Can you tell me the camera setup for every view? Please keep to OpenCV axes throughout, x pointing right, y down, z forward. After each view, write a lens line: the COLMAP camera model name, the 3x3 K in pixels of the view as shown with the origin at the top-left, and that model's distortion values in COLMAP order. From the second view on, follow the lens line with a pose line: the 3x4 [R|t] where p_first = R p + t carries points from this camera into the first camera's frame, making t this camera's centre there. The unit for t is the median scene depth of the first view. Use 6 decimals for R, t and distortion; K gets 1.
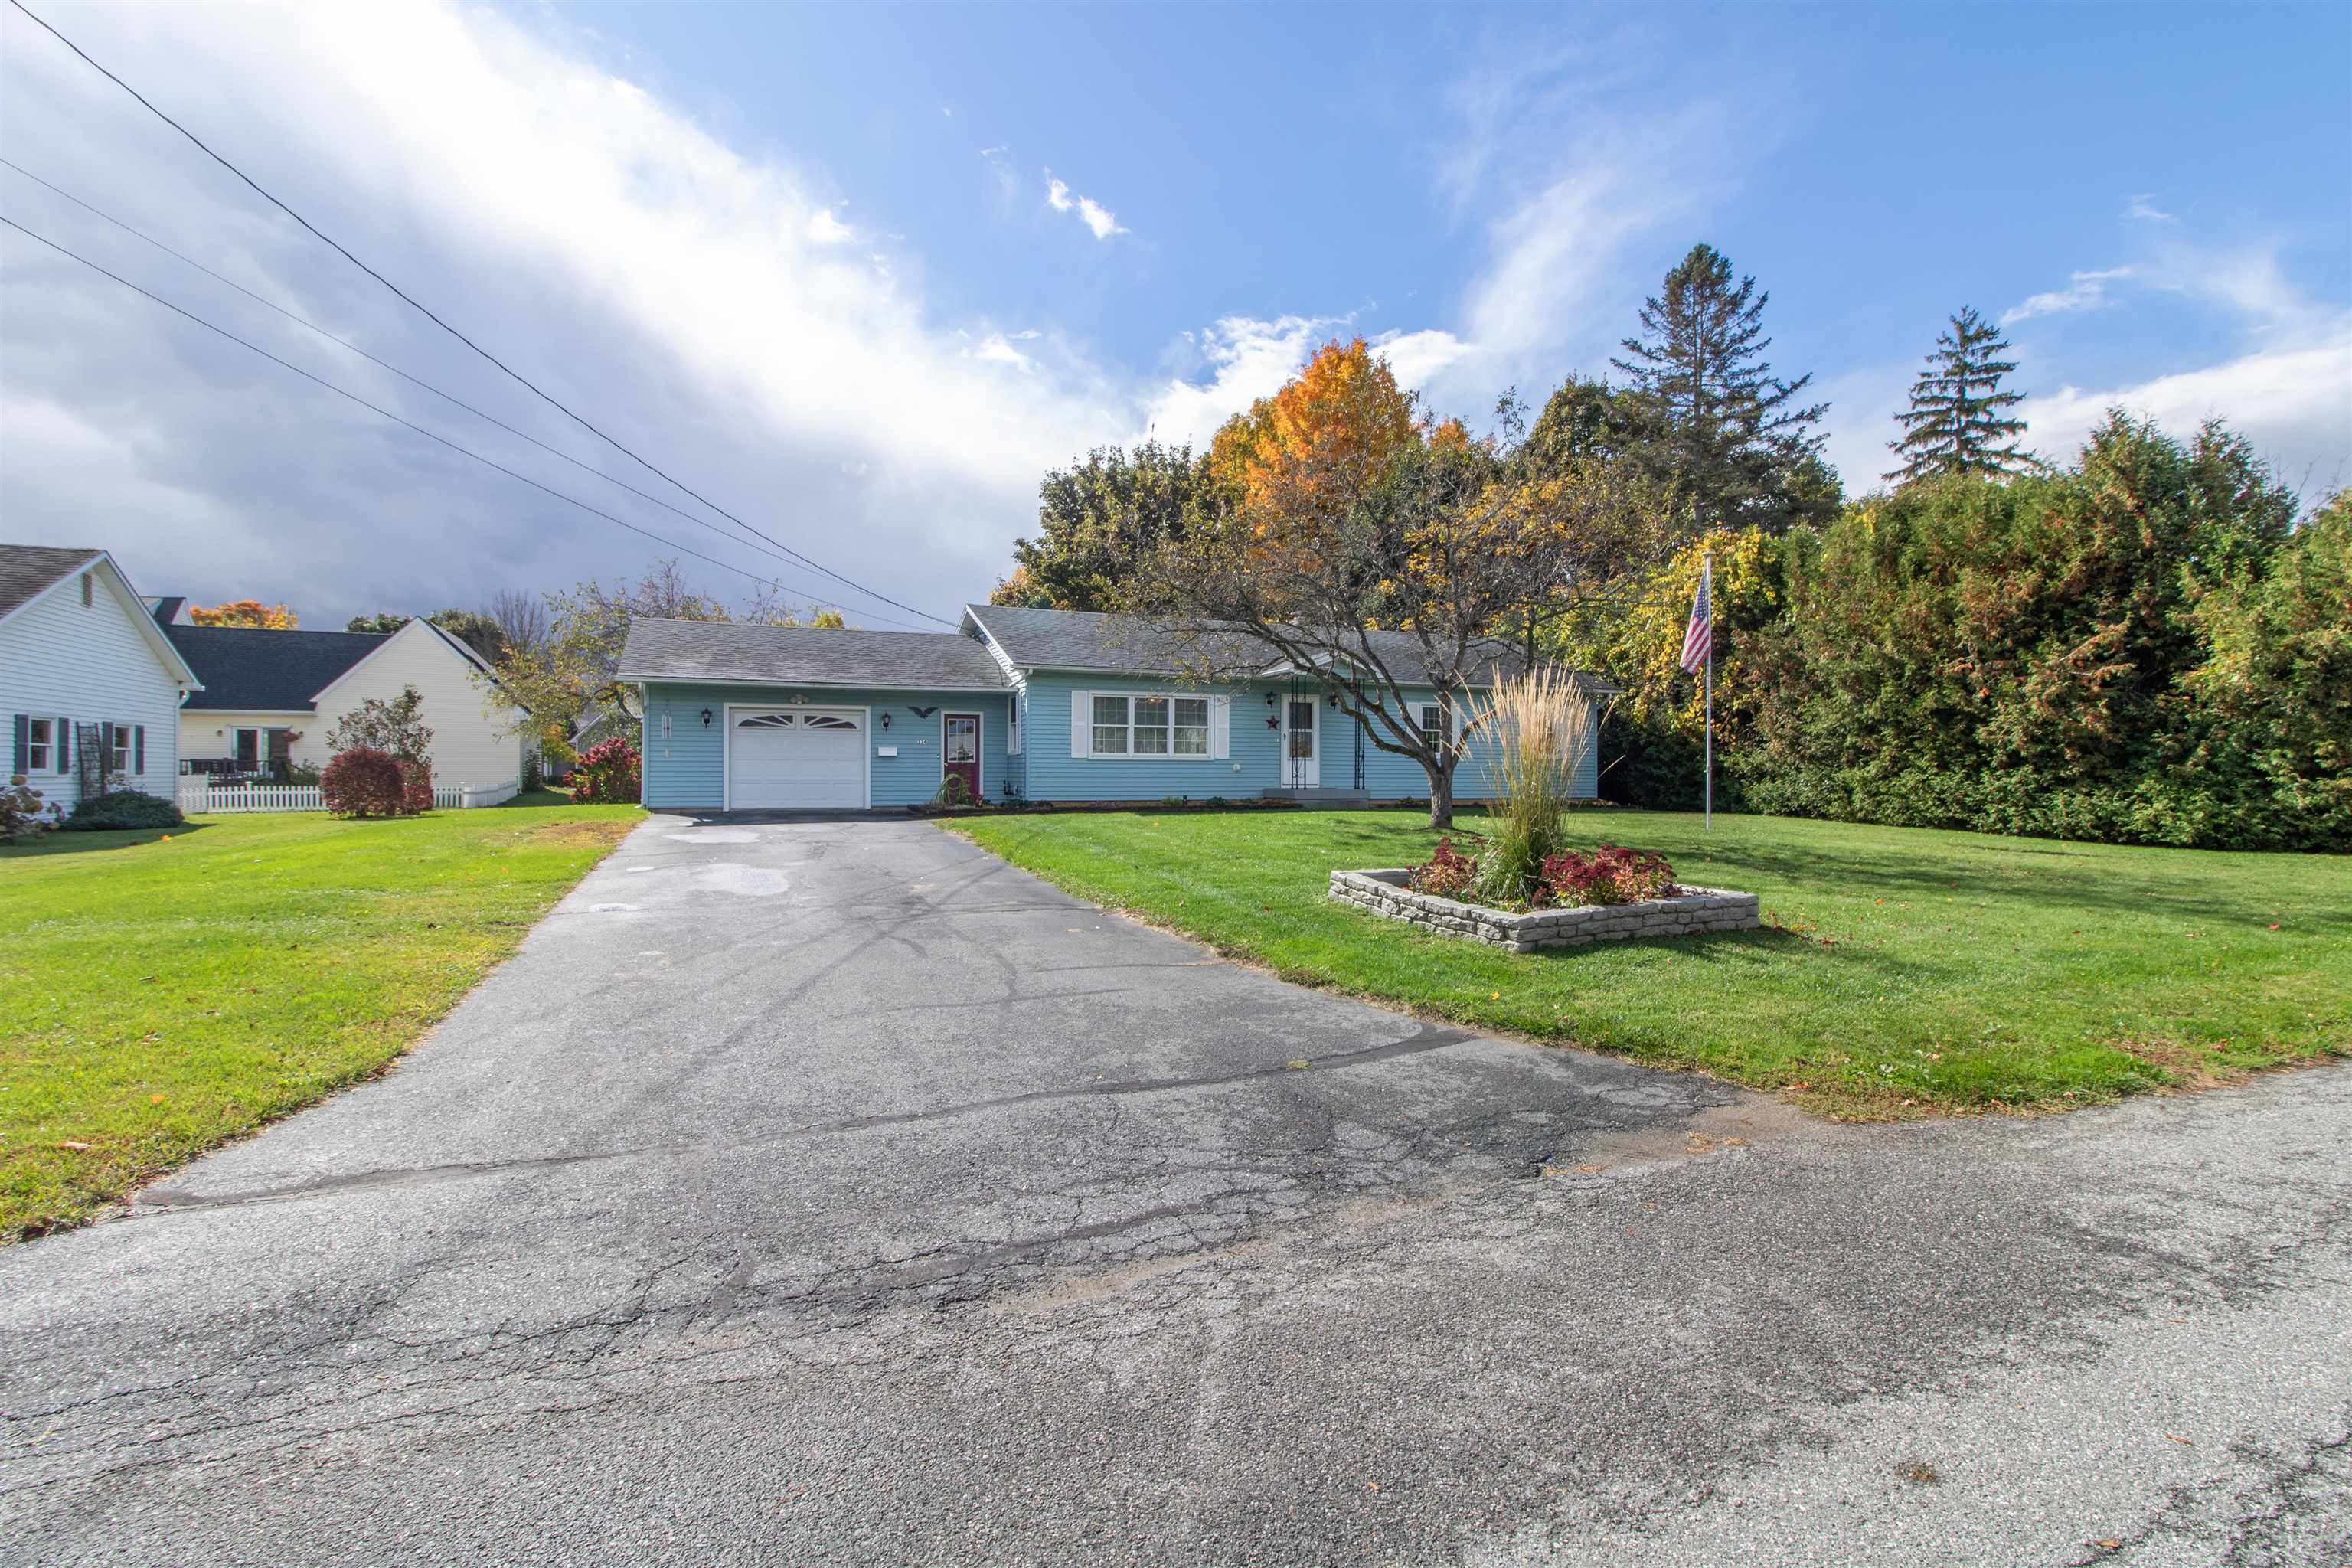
lens RADIAL K [[1099.0, 0, 1174.4], [0, 1099.0, 784.4], [0, 0, 1]] dist [0.001792, 0.000736]
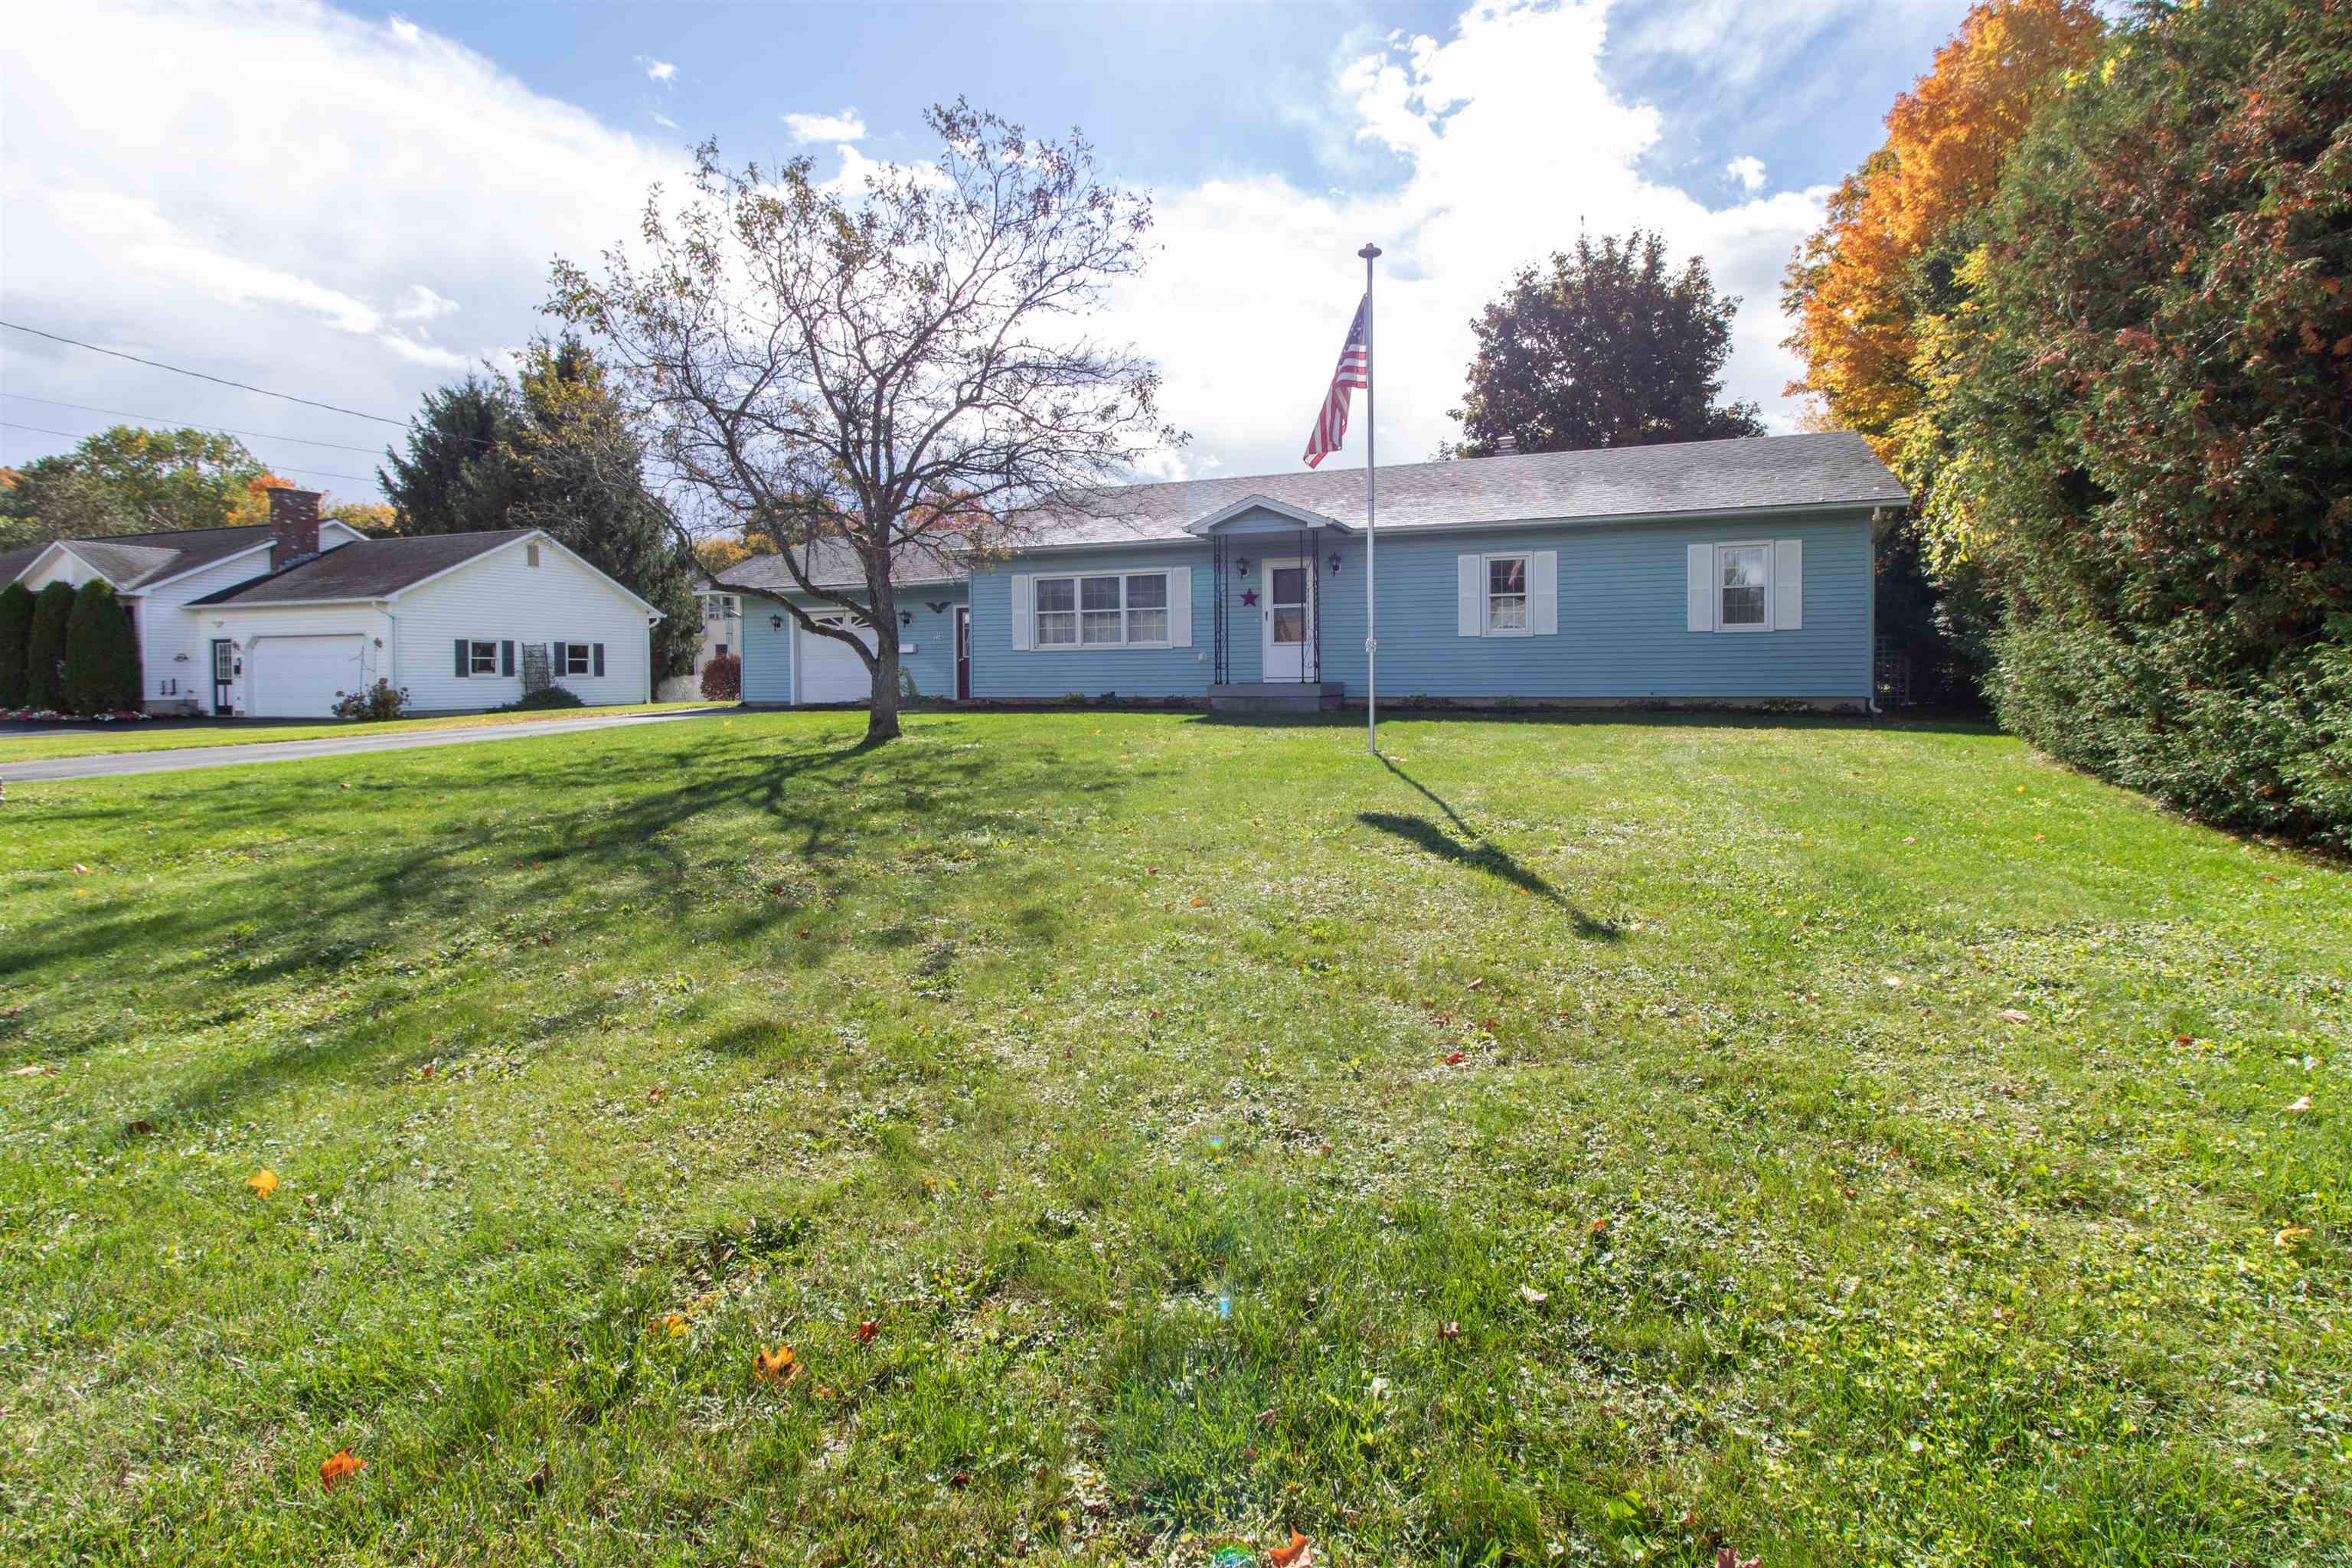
lens RADIAL K [[1103.4, 0, 1253.8], [0, 1103.4, 724.1], [0, 0, 1]] dist [0.003365, 0.000571]
pose [[0.735274, 0.022604, -0.677393, 0.686200], [0.007808, 0.999095, 0.041813, -0.000558], [0.677725, -0.036033, 0.734432, 0.484026]]
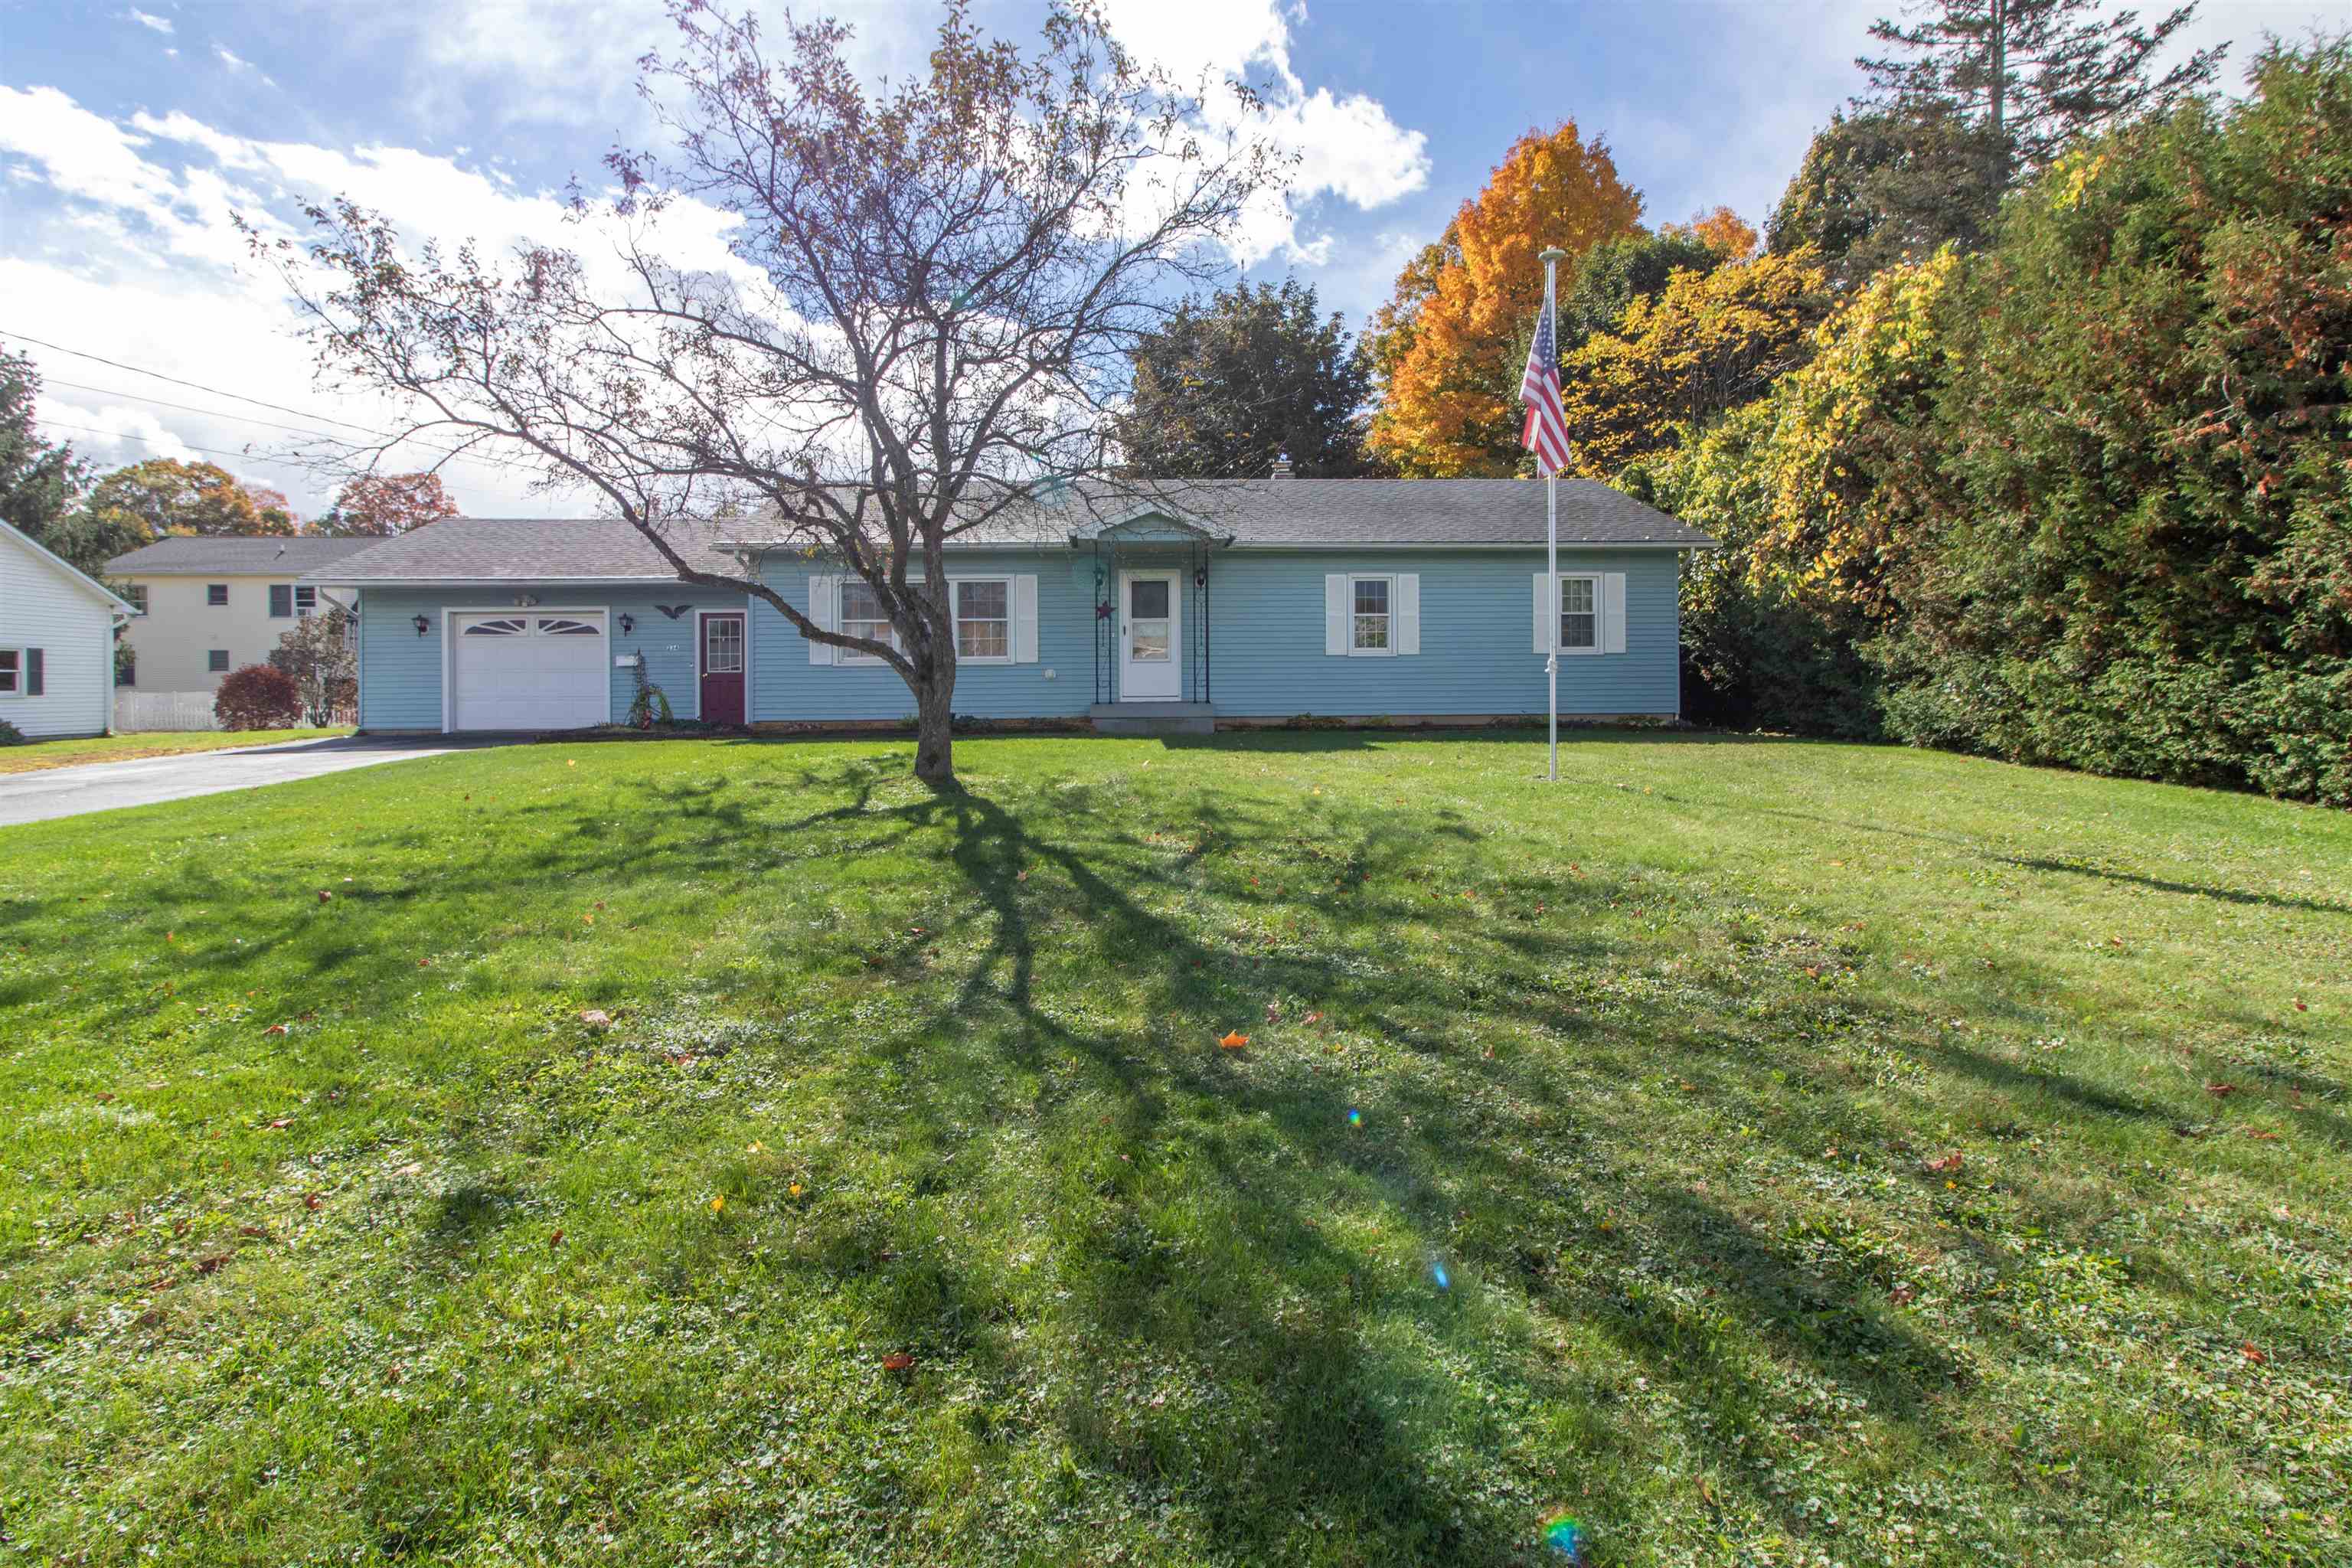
lens RADIAL K [[1110.8, 0, 1184.2], [0, 1110.8, 693.5], [0, 0, 1]] dist [-0.001669, 0.000621]
pose [[0.936013, -0.007520, -0.351886, 0.435159], [0.007431, 0.999971, -0.001601, -0.001023], [0.351888, -0.001116, 0.936042, 0.382187]]
